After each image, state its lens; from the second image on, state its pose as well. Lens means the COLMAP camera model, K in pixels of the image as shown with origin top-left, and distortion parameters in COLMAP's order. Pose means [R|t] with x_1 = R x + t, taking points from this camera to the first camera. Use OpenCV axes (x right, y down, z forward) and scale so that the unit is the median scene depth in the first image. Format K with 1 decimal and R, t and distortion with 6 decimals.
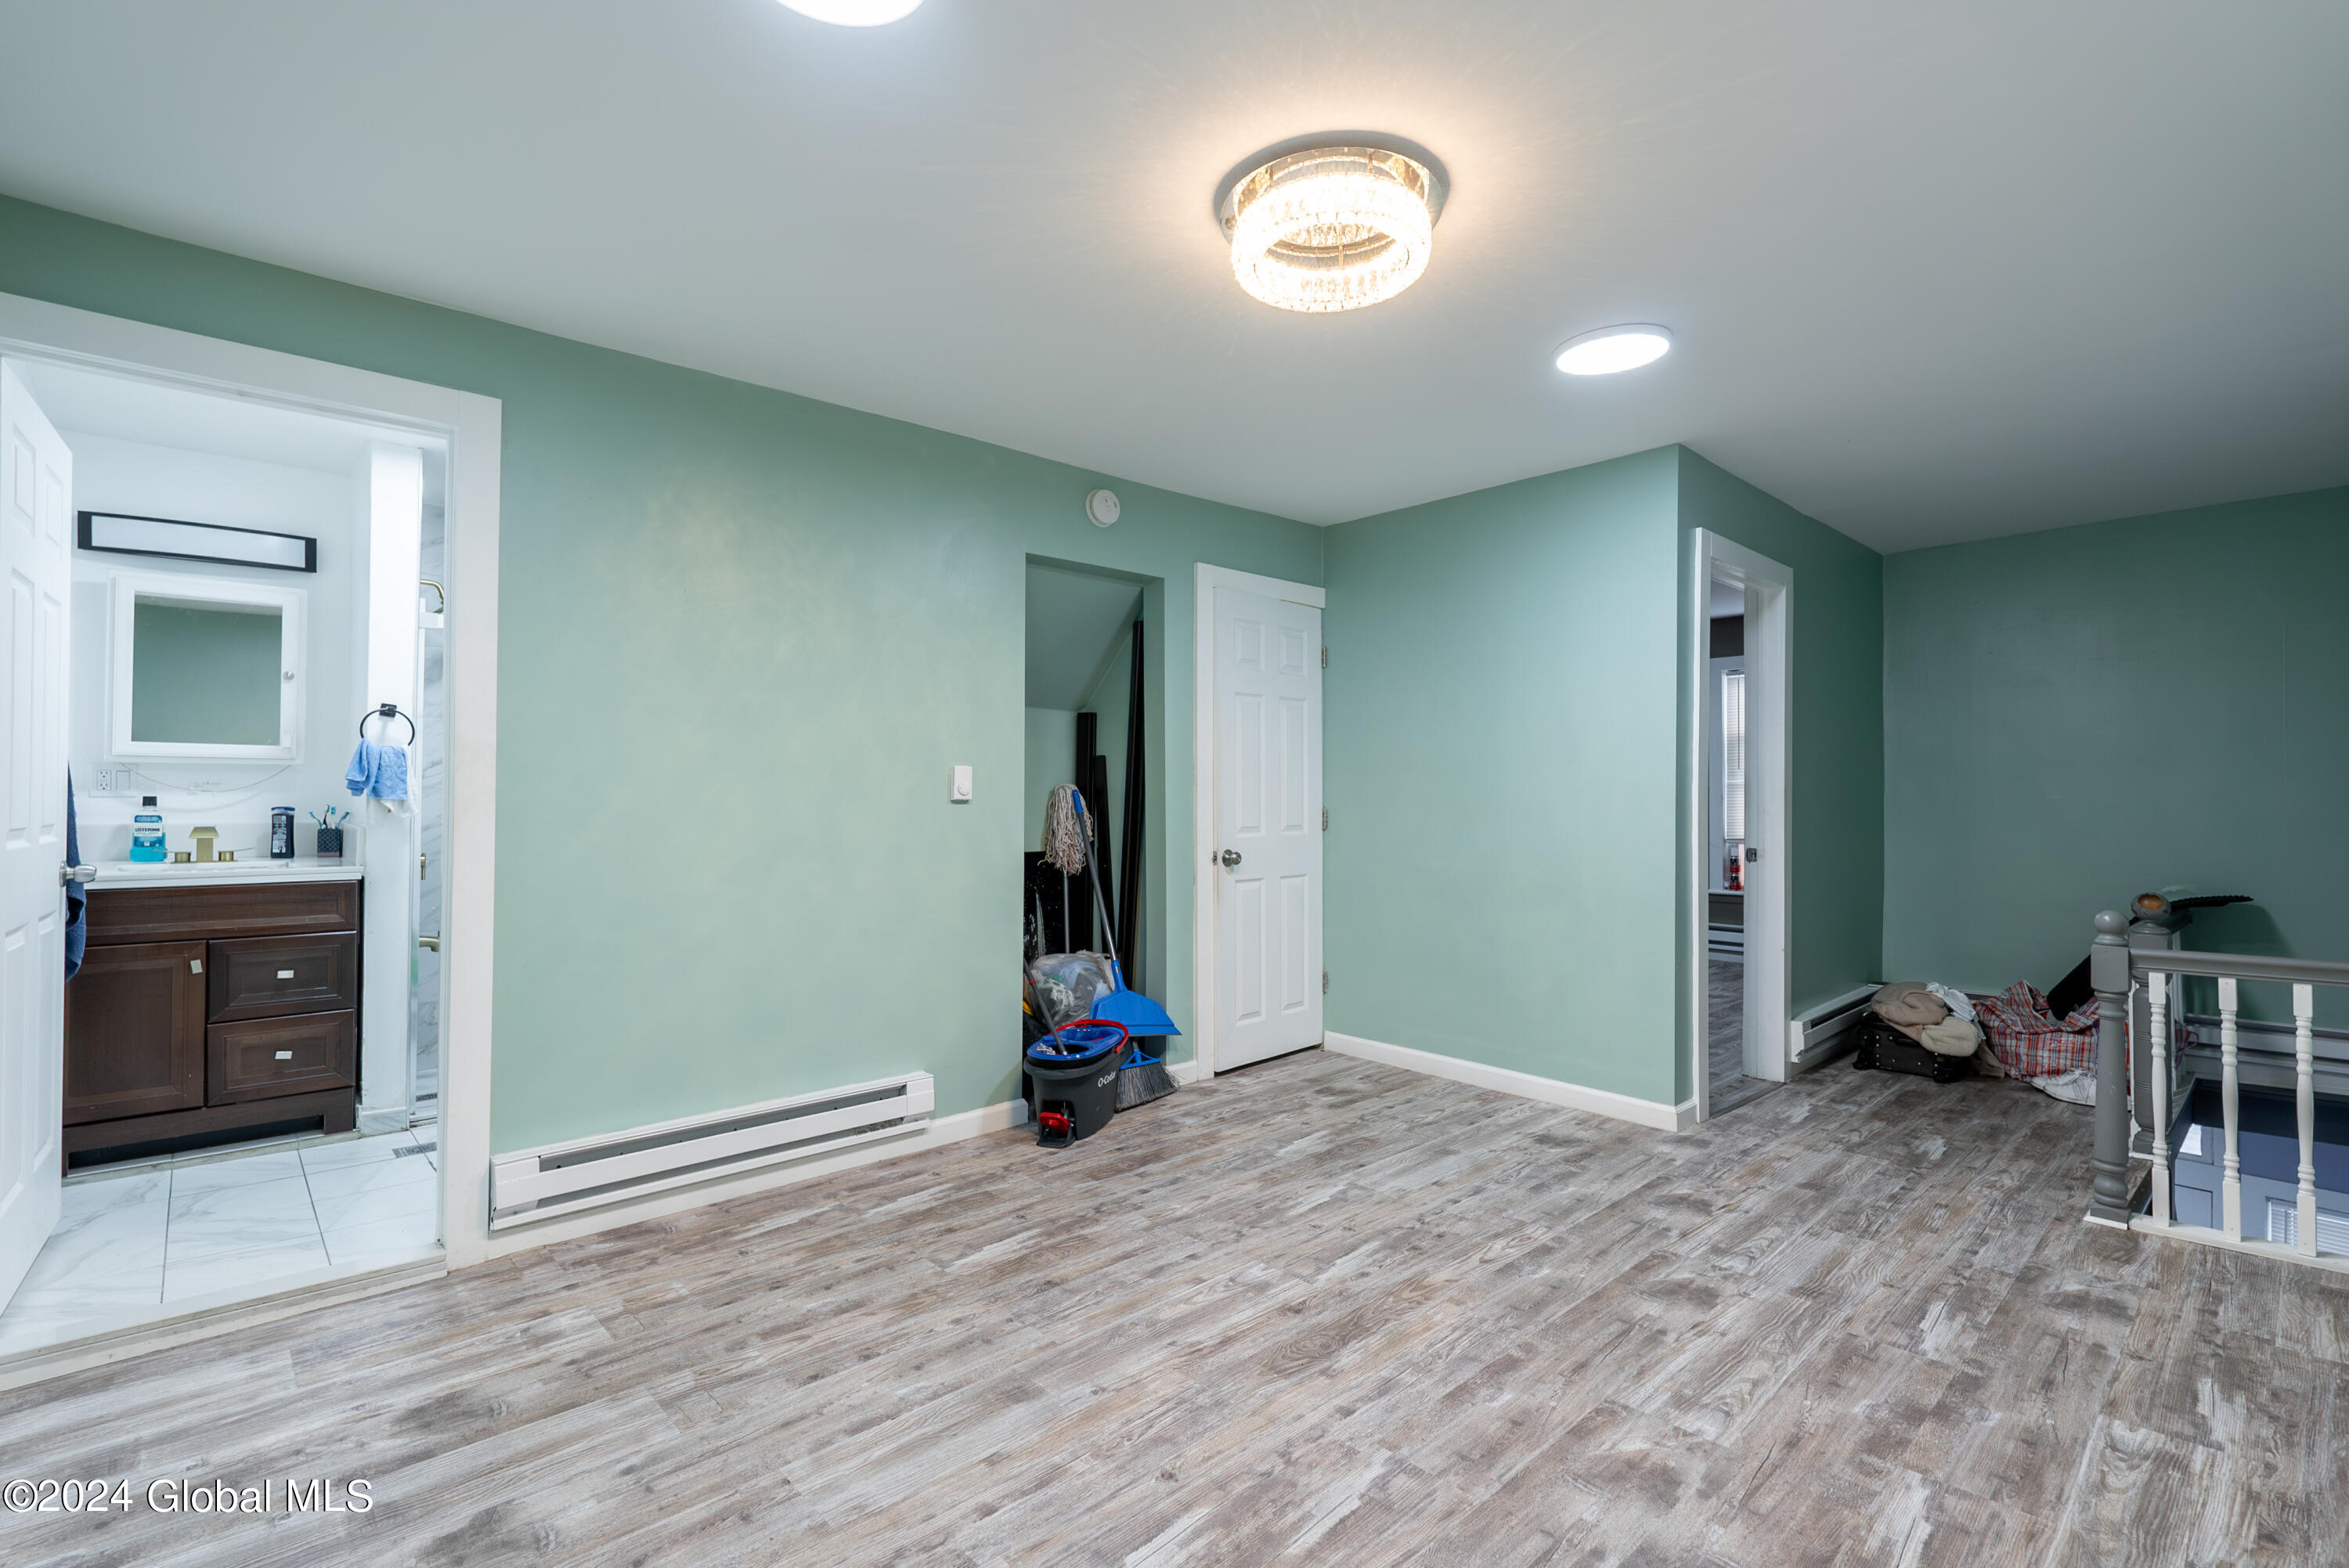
lens RADIAL K [[1074.8, 0, 1150.3], [0, 1074.8, 778.4], [0, 0, 1]] dist [-0.008254, 0.001219]
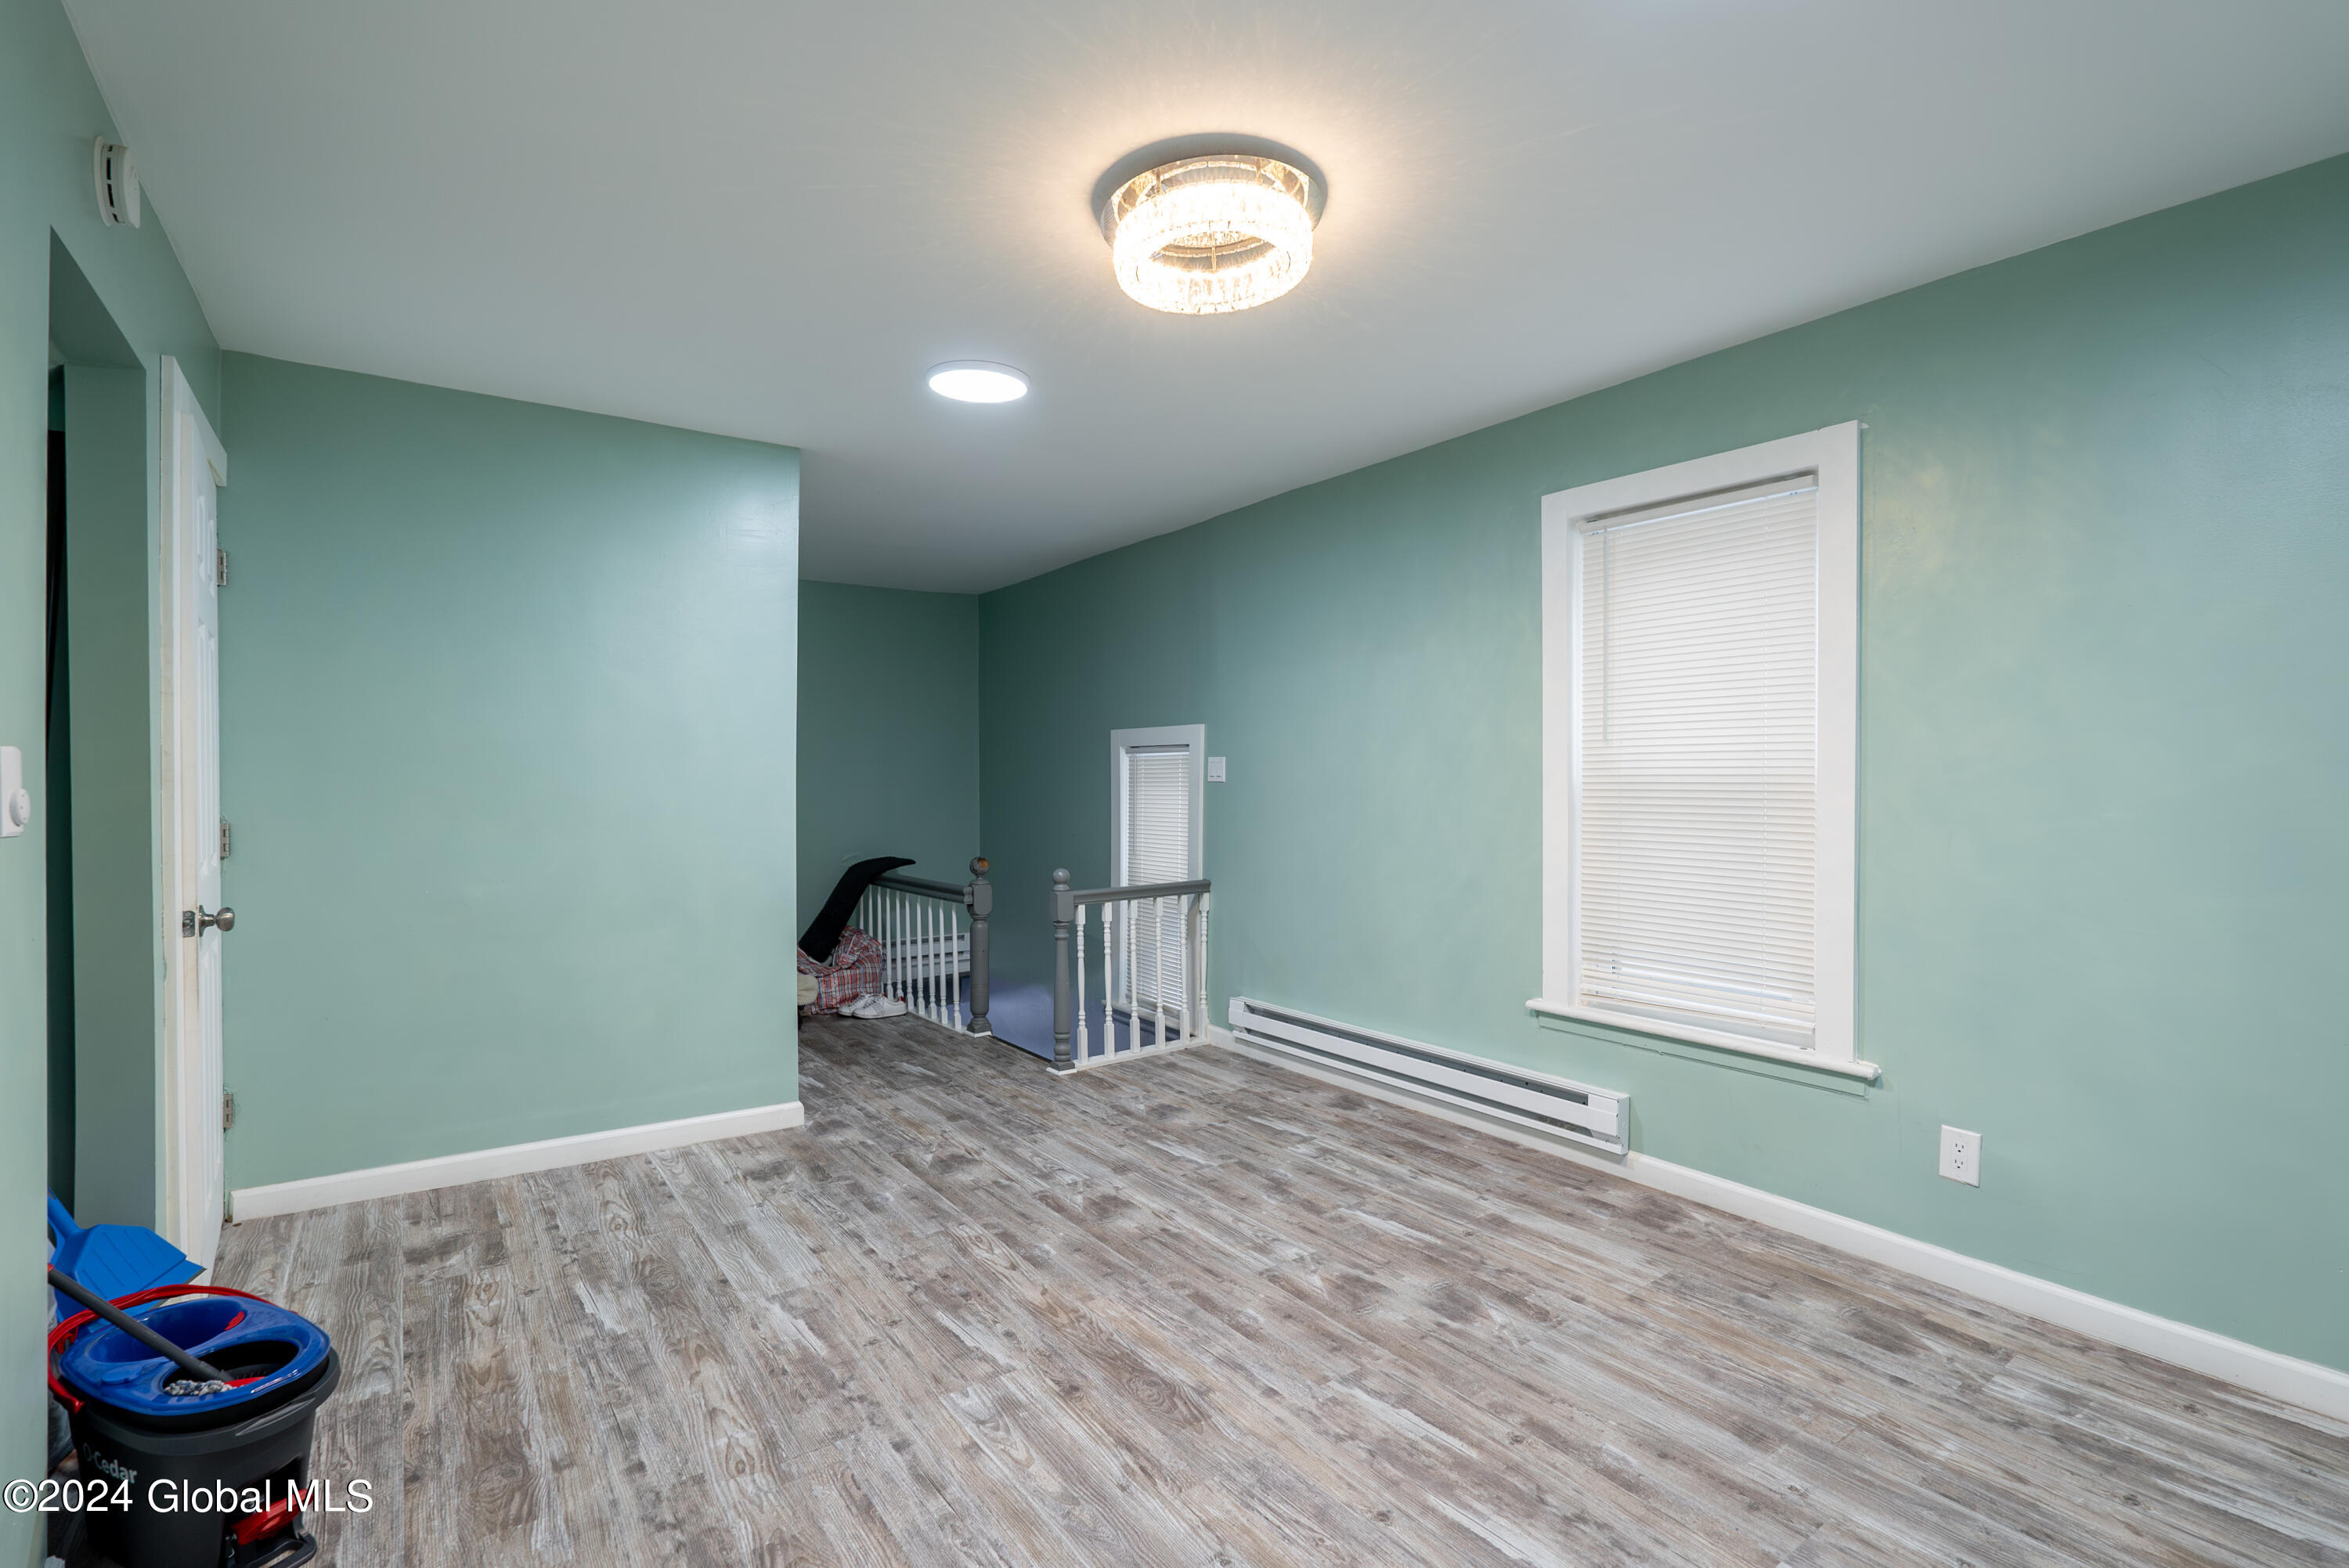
lens RADIAL K [[1074.8, 0, 1150.3], [0, 1074.8, 778.4], [0, 0, 1]] dist [-0.008254, 0.001219]
pose [[0.115862, -0.000150, 0.993265, -0.726102], [-0.017488, 0.999845, 0.002191, -0.013503], [-0.993111, -0.017624, 0.115841, 0.825936]]
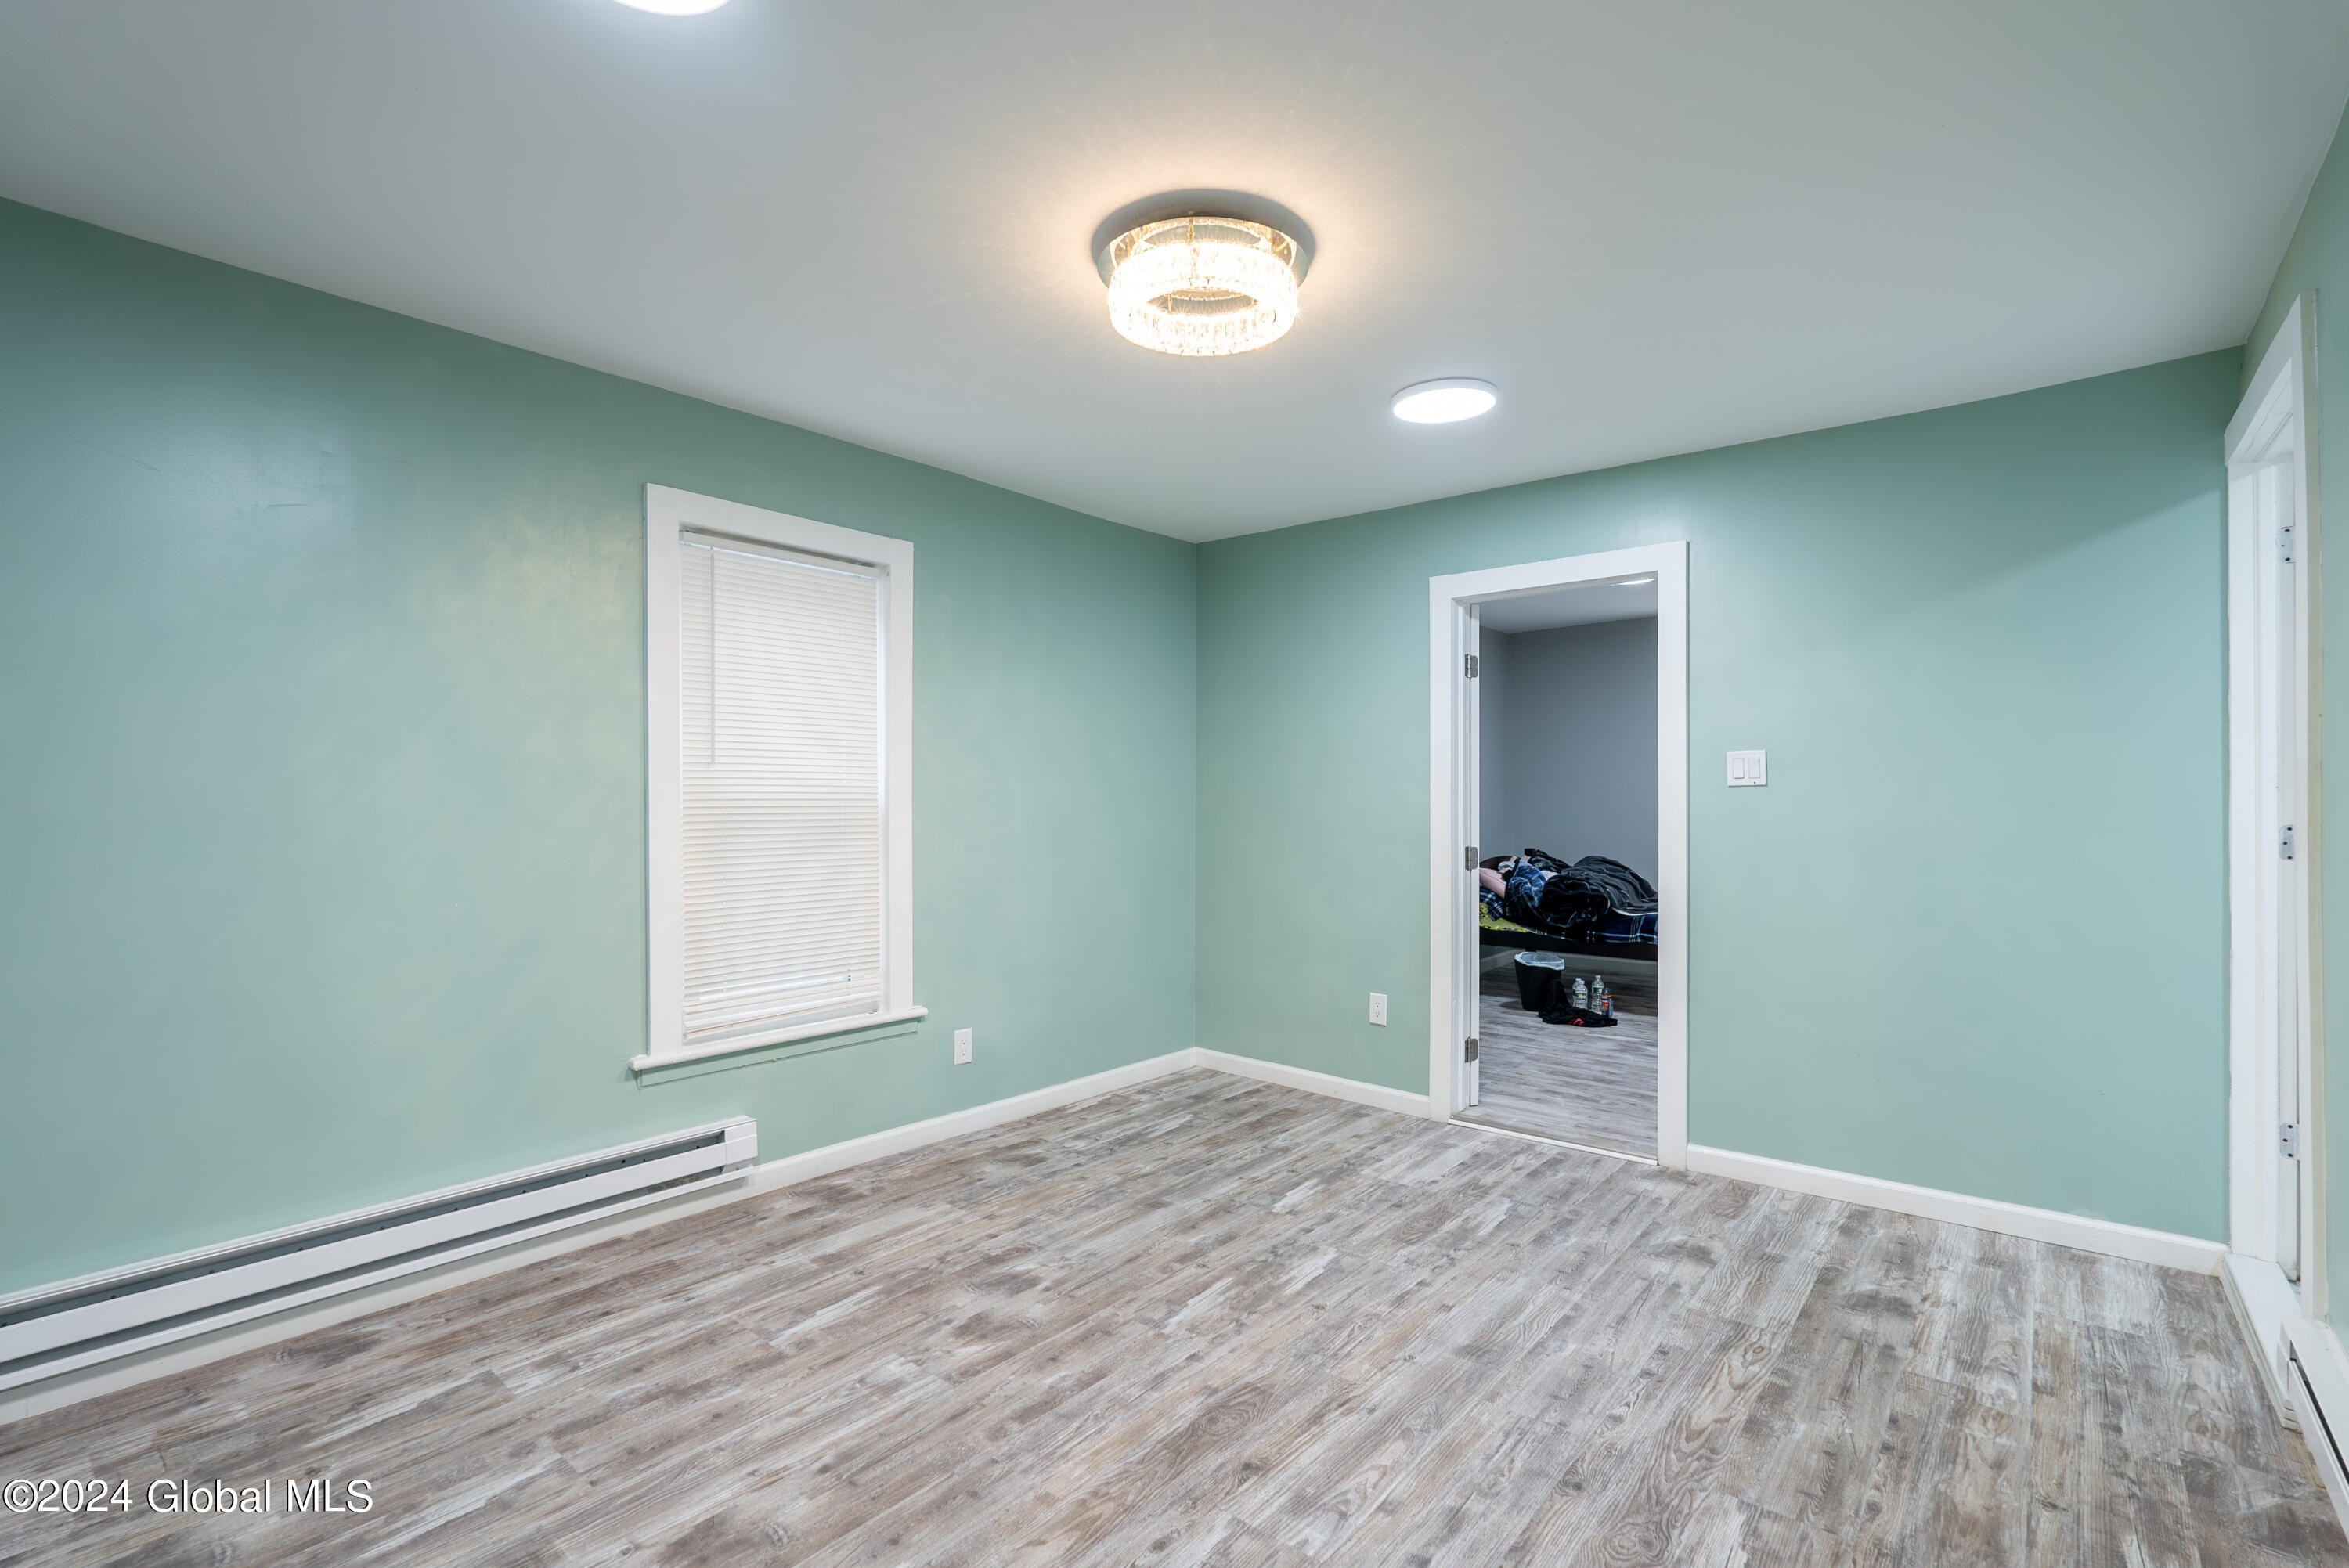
lens RADIAL K [[1034.6, 0, 1182.0], [0, 1034.6, 803.0], [0, 0, 1]] dist [-0.007660, 0.000316]
pose [[-0.989600, 0.002419, -0.143823, 0.293156], [0.004616, 0.999878, -0.014942, -0.000088], [0.143769, -0.015450, -0.989491, 1.746134]]
